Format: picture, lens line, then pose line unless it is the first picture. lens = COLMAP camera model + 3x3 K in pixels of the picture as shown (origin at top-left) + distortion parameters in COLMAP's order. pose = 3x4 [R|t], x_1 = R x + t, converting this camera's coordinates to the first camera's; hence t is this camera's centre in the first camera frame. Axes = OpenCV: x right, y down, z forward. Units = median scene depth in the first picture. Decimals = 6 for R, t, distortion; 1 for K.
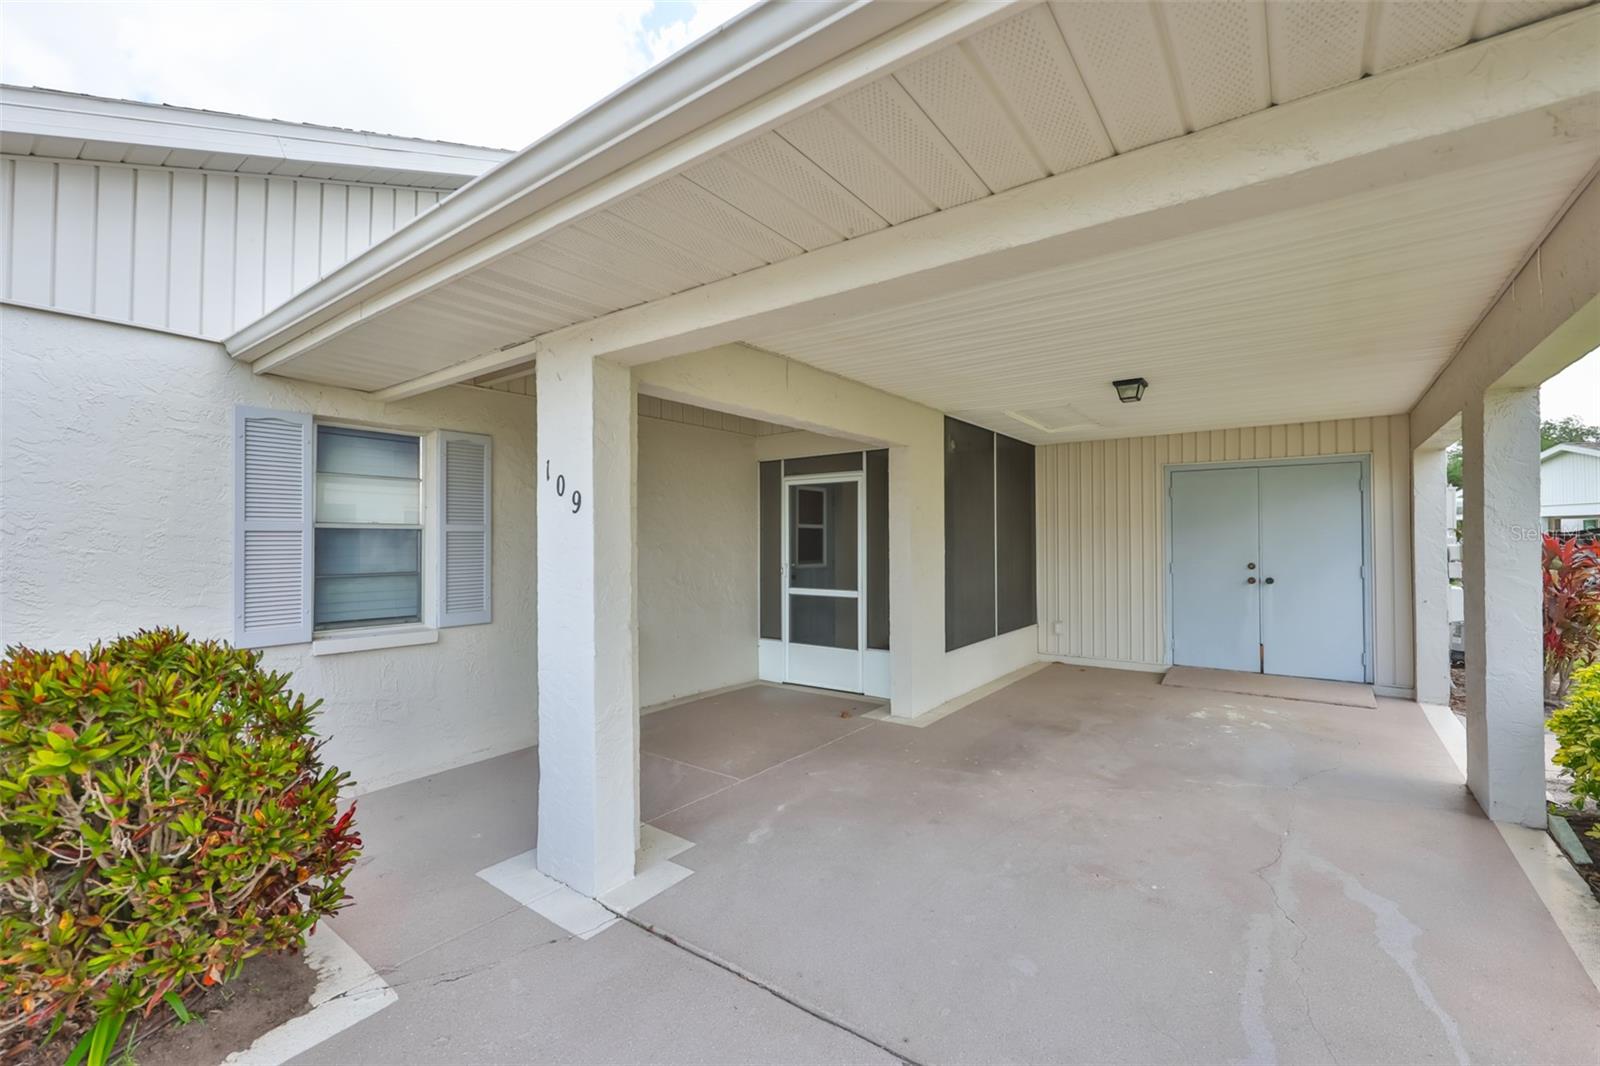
lens RADIAL K [[676.6, 0, 805.2], [0, 676.6, 534.2], [0, 0, 1]] dist [-0.001343, -0.000674]
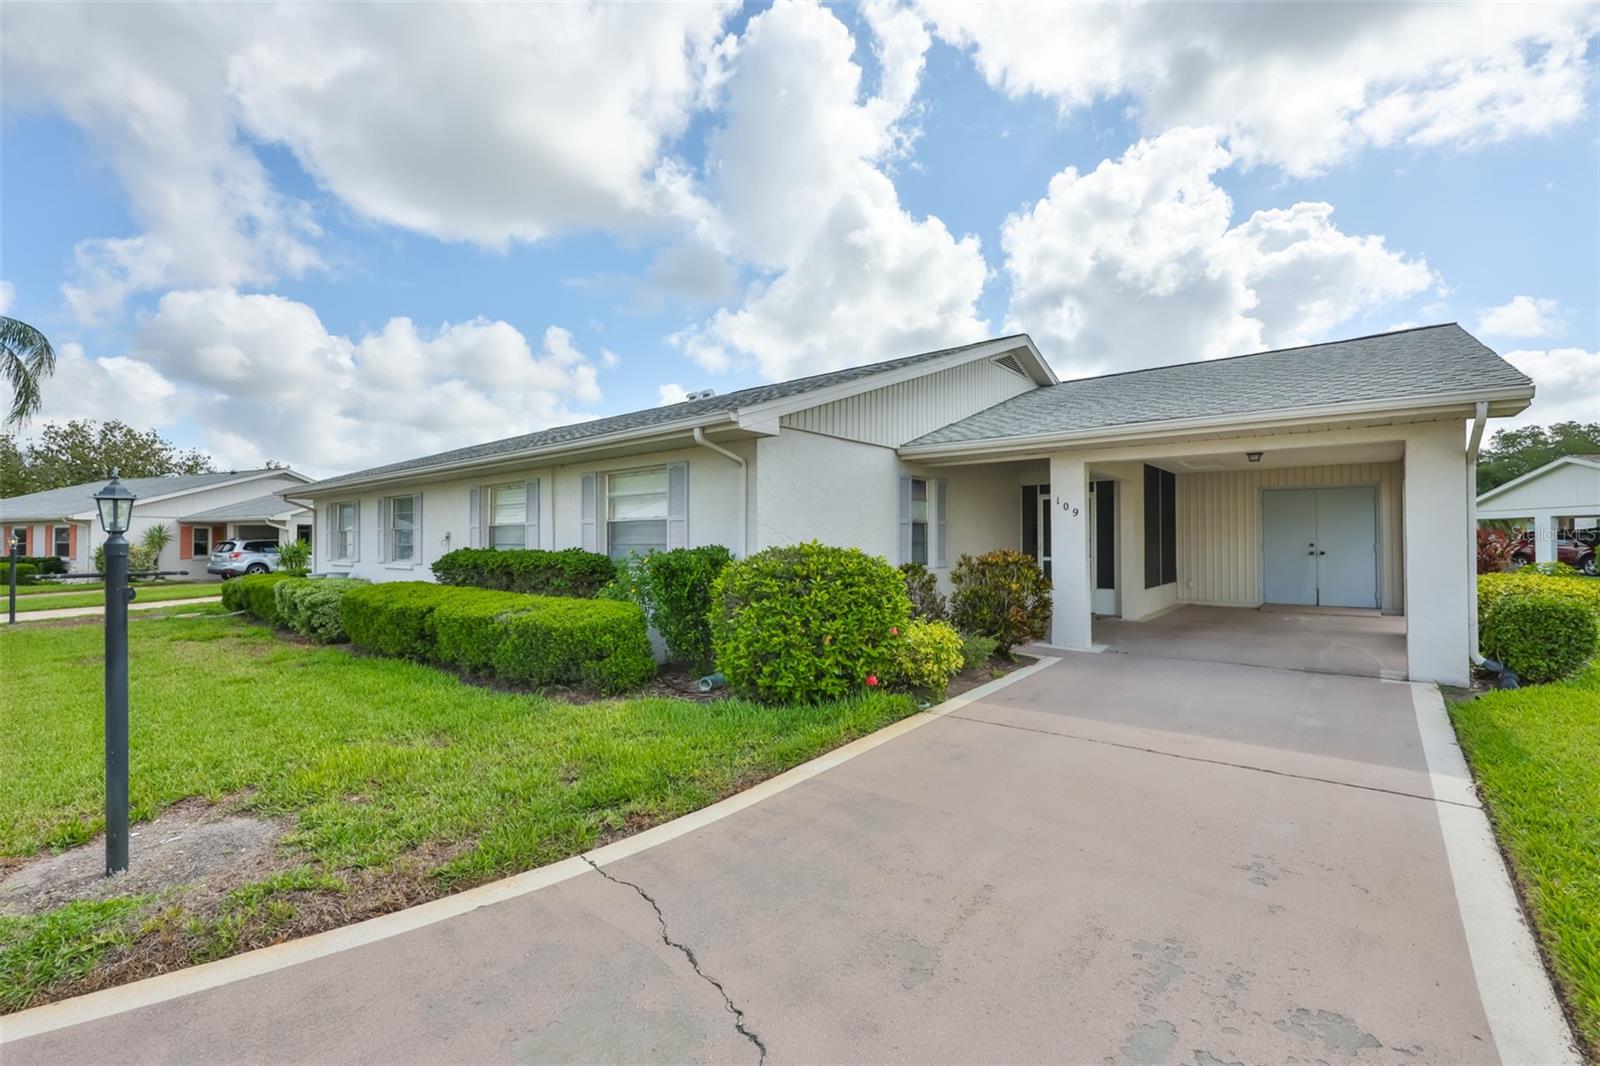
lens RADIAL K [[676.6, 0, 799.1], [0, 676.6, 538.9], [0, 0, 1]] dist [-0.001343, -0.000674]
pose [[0.998797, -0.000648, -0.049038, -0.594786], [0.000902, 0.999986, 0.005159, 0.020814], [0.049034, -0.005197, 0.998784, -0.834925]]
